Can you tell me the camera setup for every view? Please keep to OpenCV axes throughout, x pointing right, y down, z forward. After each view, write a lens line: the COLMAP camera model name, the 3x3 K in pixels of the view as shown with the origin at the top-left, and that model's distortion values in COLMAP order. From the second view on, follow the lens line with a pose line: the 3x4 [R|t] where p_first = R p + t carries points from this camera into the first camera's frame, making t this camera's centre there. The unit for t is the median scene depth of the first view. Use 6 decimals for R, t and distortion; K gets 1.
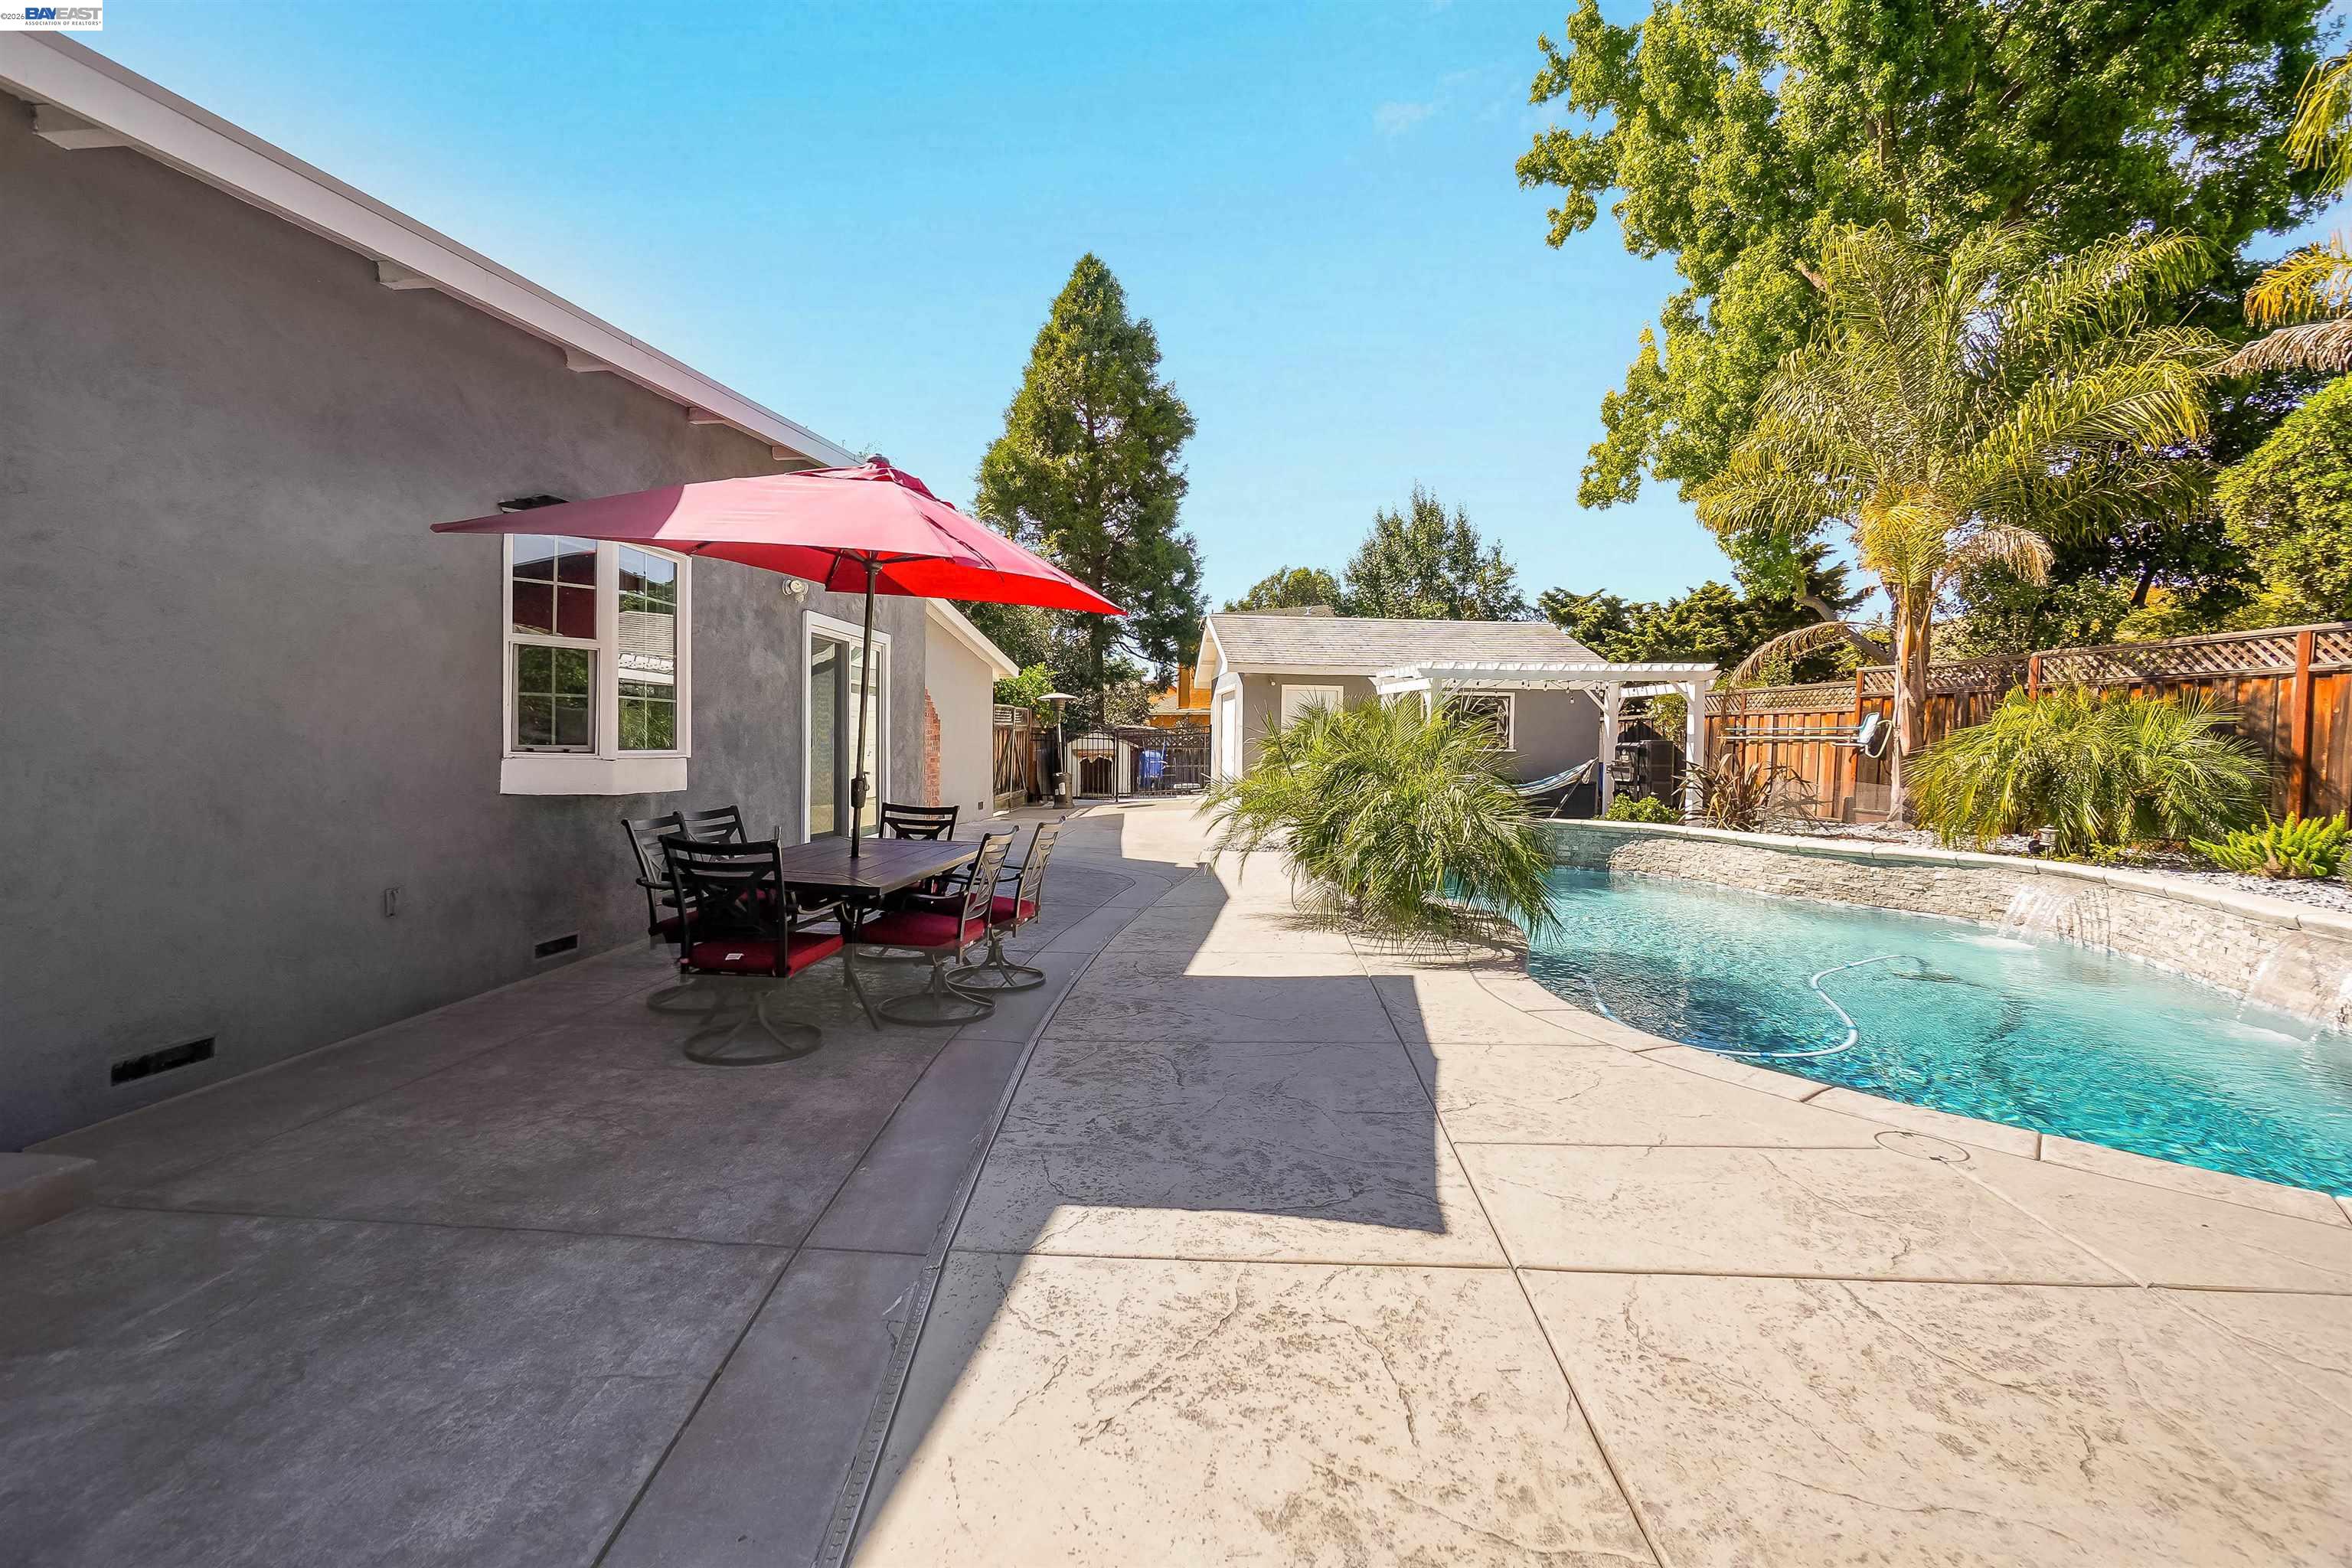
lens RADIAL K [[1013.0, 0, 1176.0], [0, 1013.0, 784.0], [0, 0, 1]] dist [-0.001476, 0.000037]
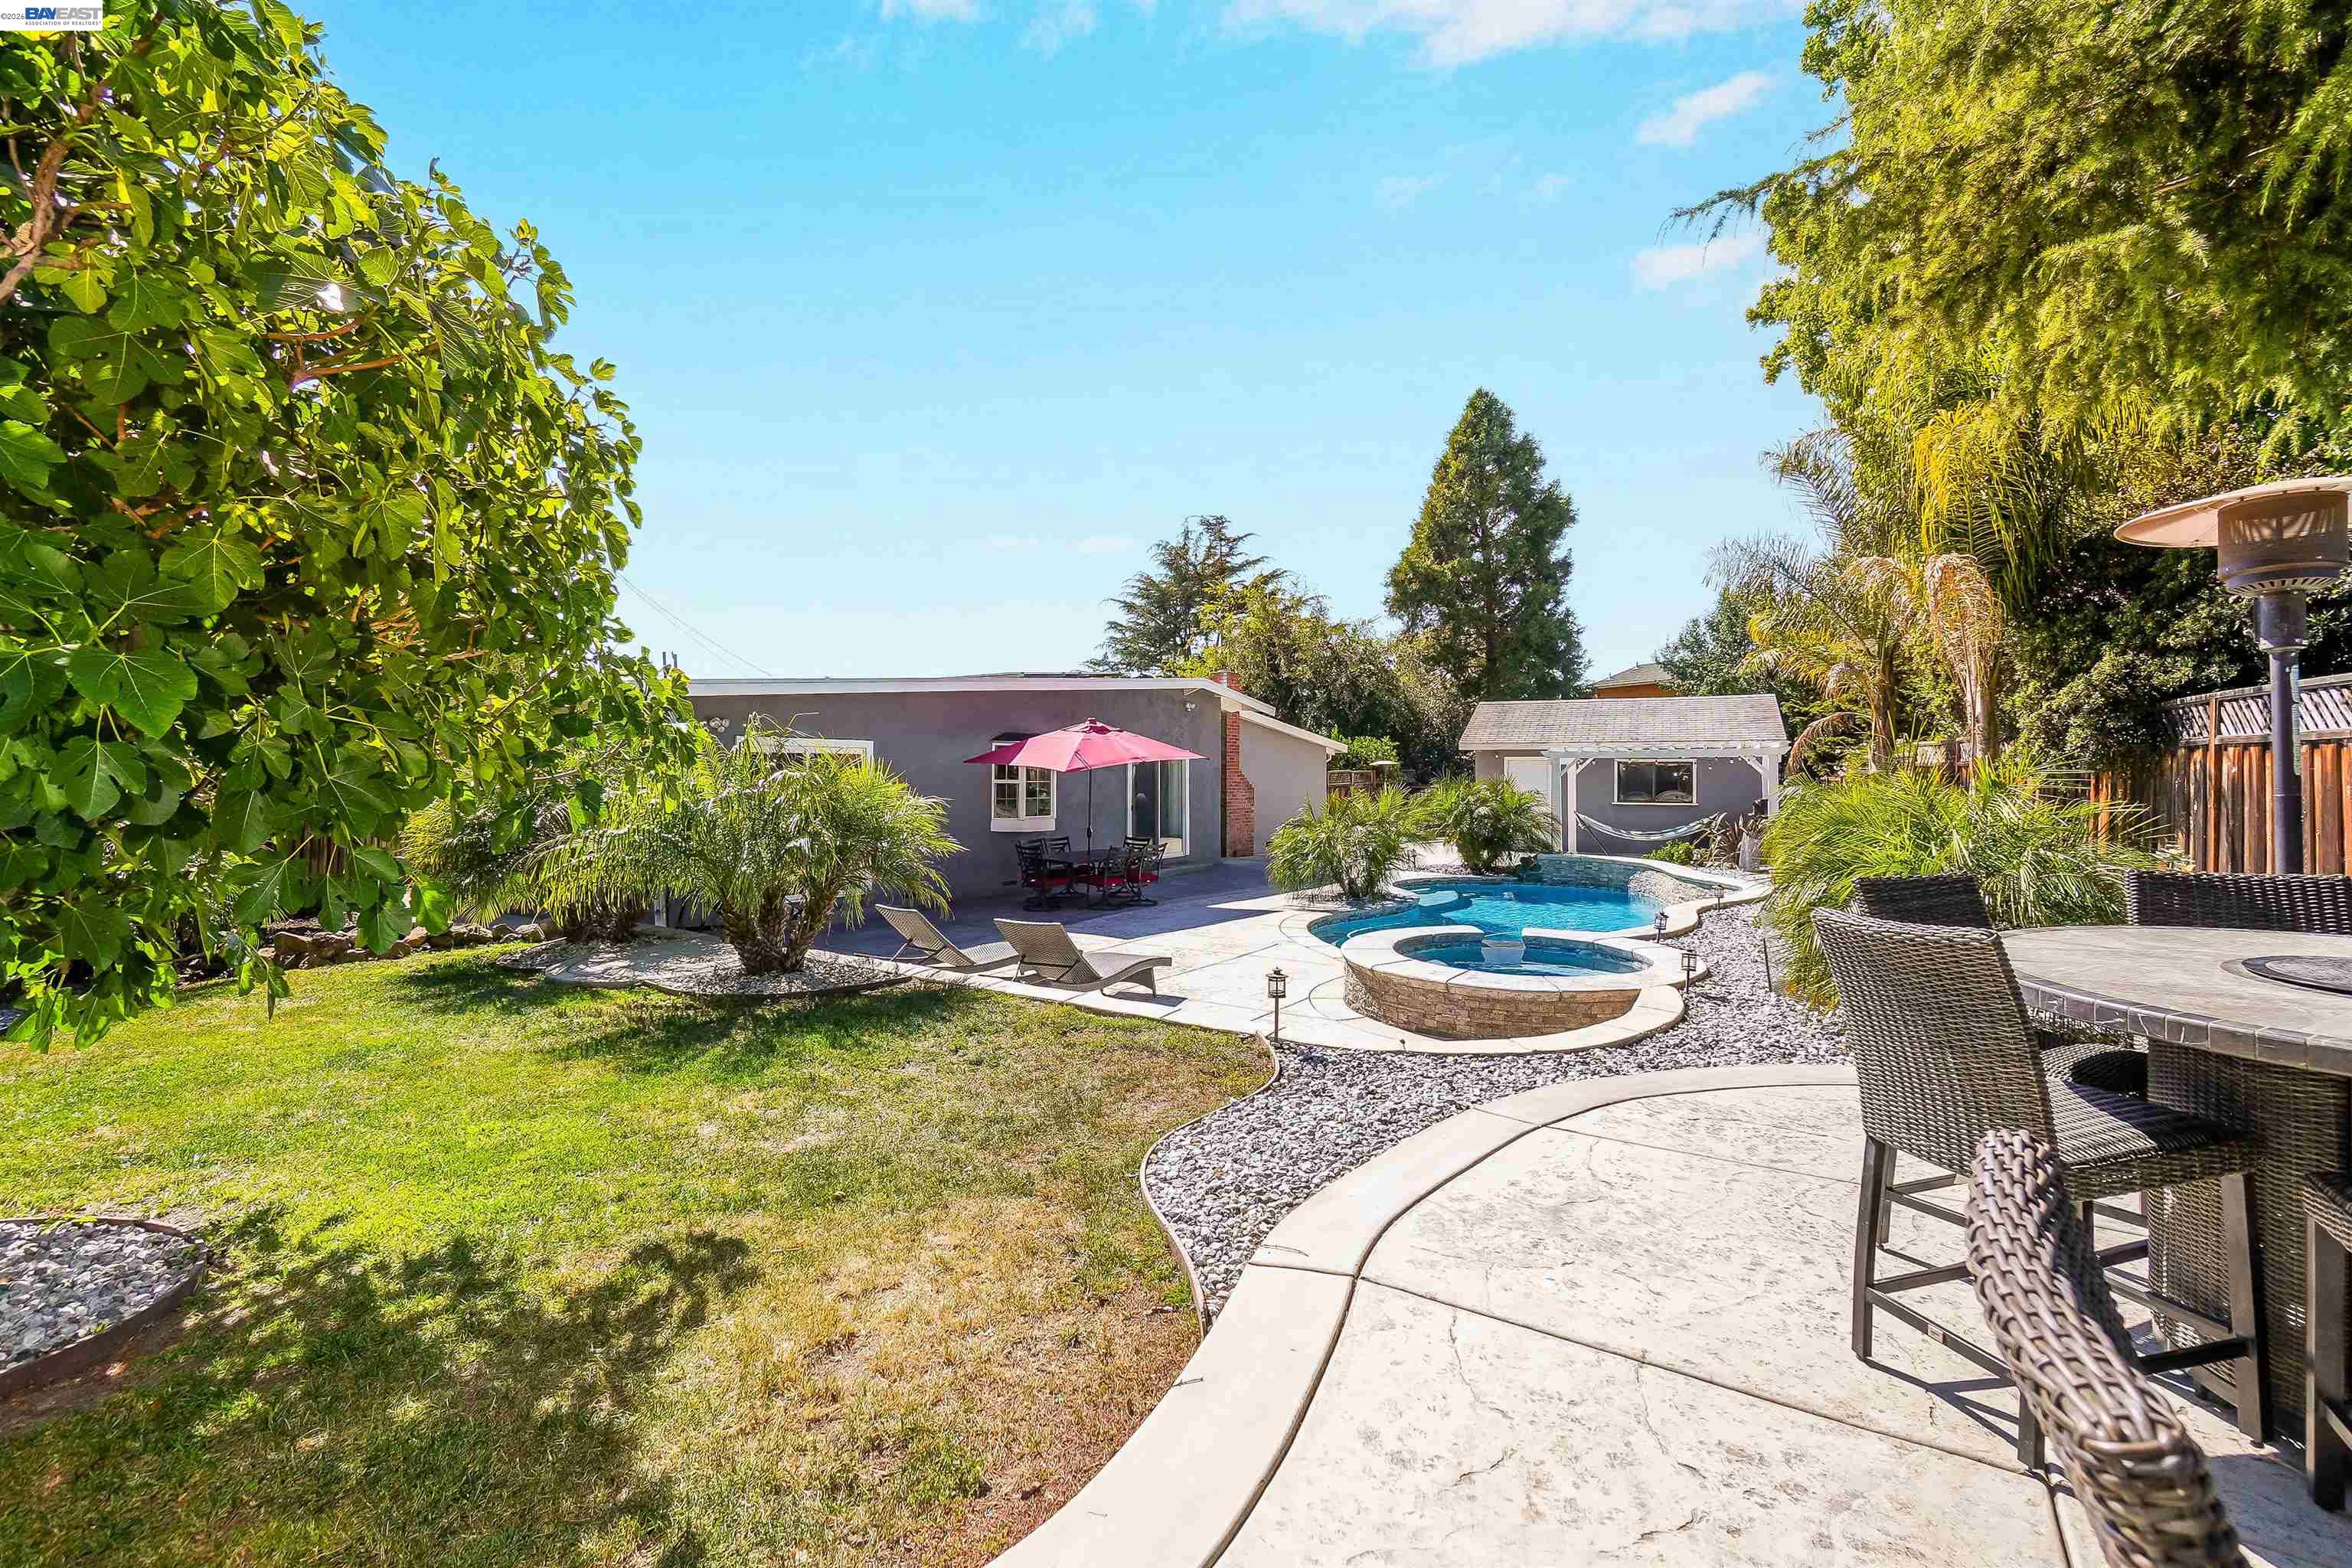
lens RADIAL K [[1018.7, 0, 1168.8], [0, 1018.7, 804.3], [0, 0, 1]] dist [0.000975, 0.000883]
pose [[0.853100, 0.003984, -0.521733, 0.241319], [-0.011592, 0.999869, -0.011320, -0.006621], [0.521619, 0.015705, 0.853034, -0.236178]]
